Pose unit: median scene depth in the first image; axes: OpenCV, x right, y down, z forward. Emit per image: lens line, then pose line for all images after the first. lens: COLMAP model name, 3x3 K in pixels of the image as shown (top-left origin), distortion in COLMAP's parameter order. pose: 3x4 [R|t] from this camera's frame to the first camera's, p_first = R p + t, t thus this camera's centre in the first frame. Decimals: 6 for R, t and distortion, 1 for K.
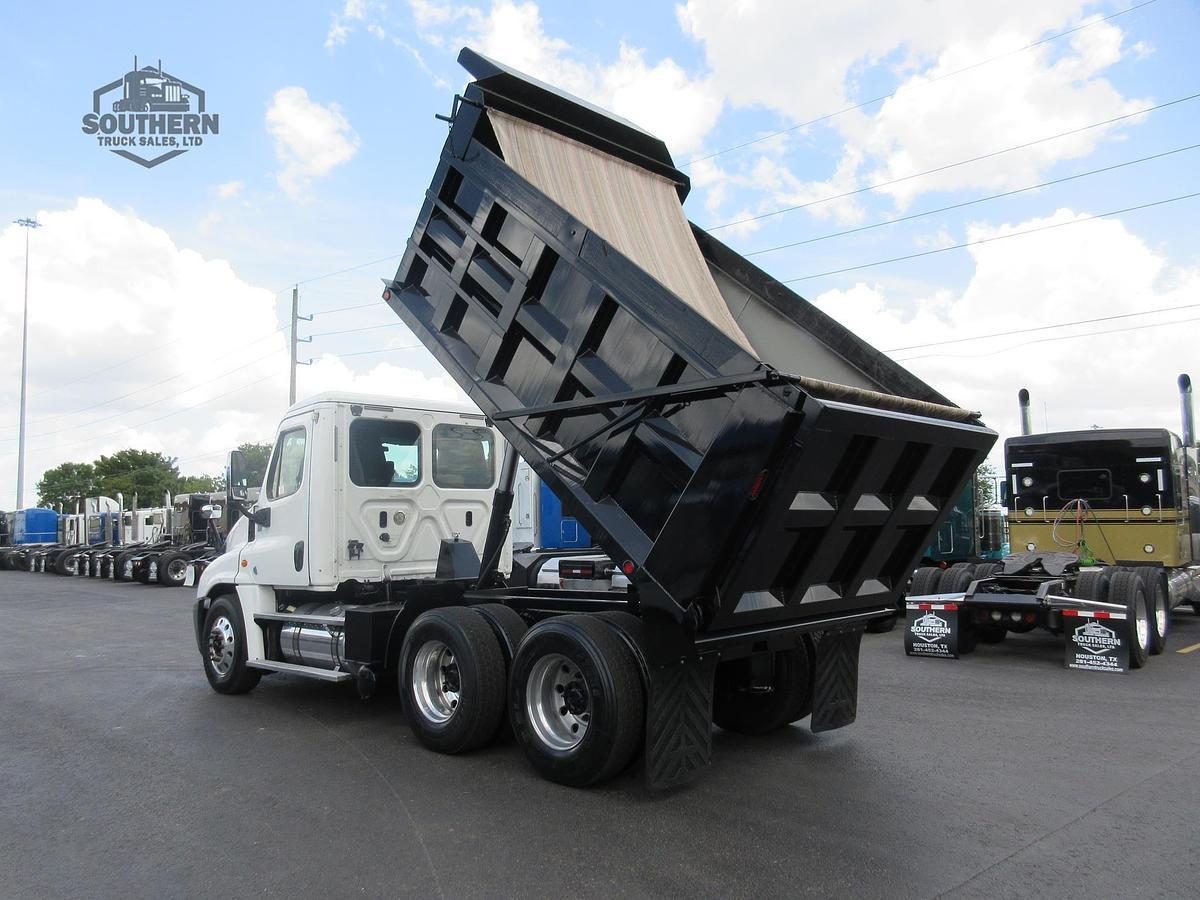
lens RADIAL K [[922.7, 0, 600.0], [0, 922.7, 450.0], [0, 0, 1]] dist [-0.006378, -0.002235]
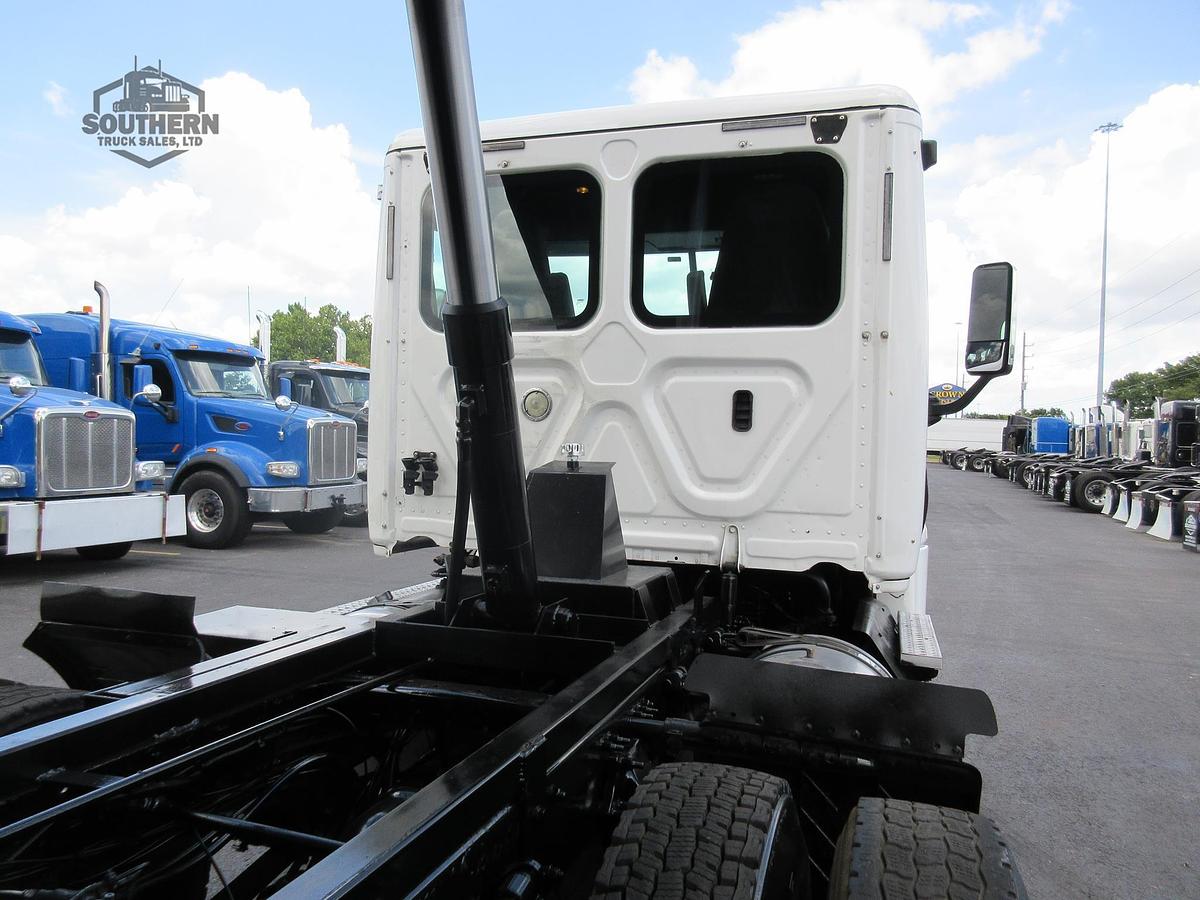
lens RADIAL K [[897.8, 0, 599.8], [0, 897.8, 471.5], [0, 0, 1]] dist [-0.003817, -0.004506]
pose [[0.438489, 0.062164, -0.896584, 0.151424], [0.044312, 0.994896, 0.090652, 0.063798], [0.897643, -0.079480, 0.433497, 0.795431]]
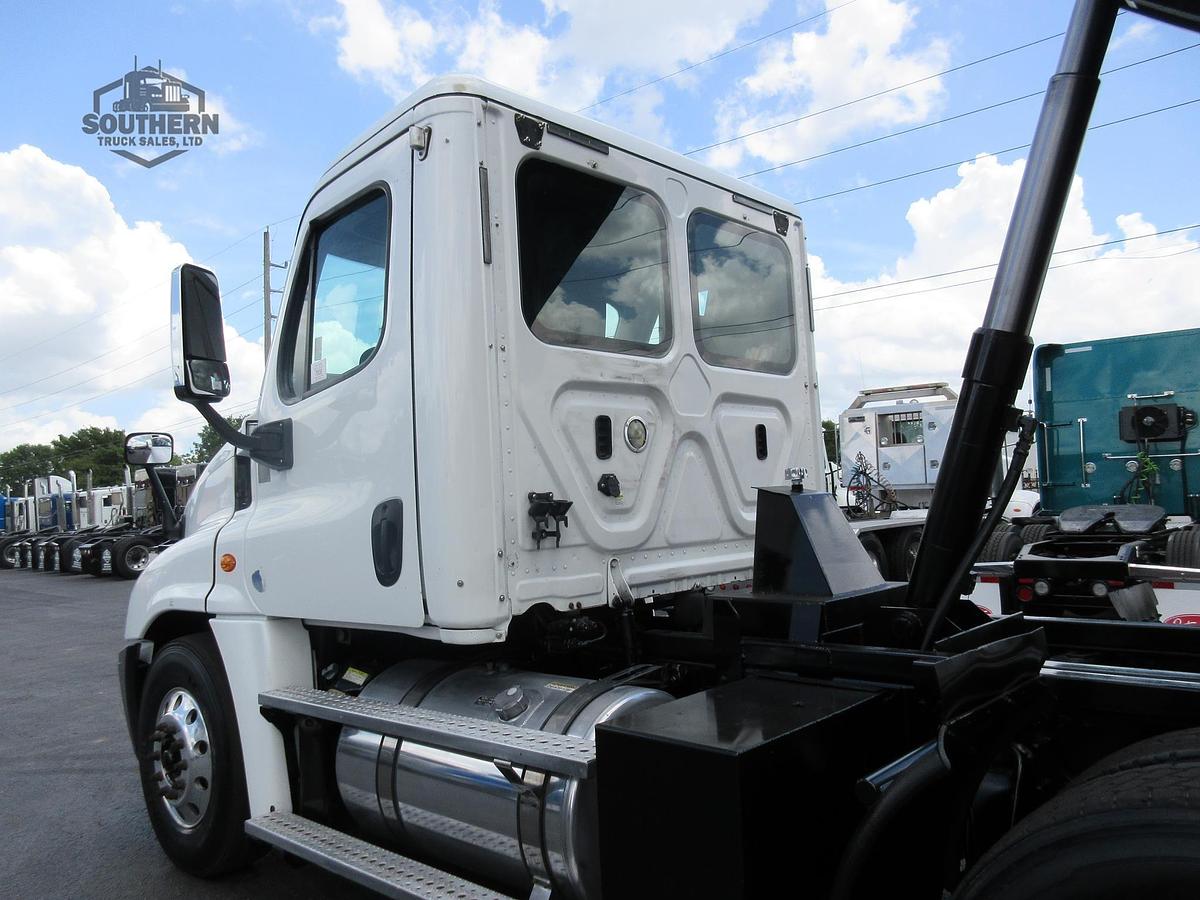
lens RADIAL K [[907.4, 0, 597.1], [0, 907.4, 466.0], [0, 0, 1]] dist [-0.003181, -0.004165]
pose [[0.999237, -0.025842, 0.029294, -0.229530], [0.024449, 0.998597, 0.046976, 0.064292], [-0.030467, -0.046224, 0.998466, 0.586320]]
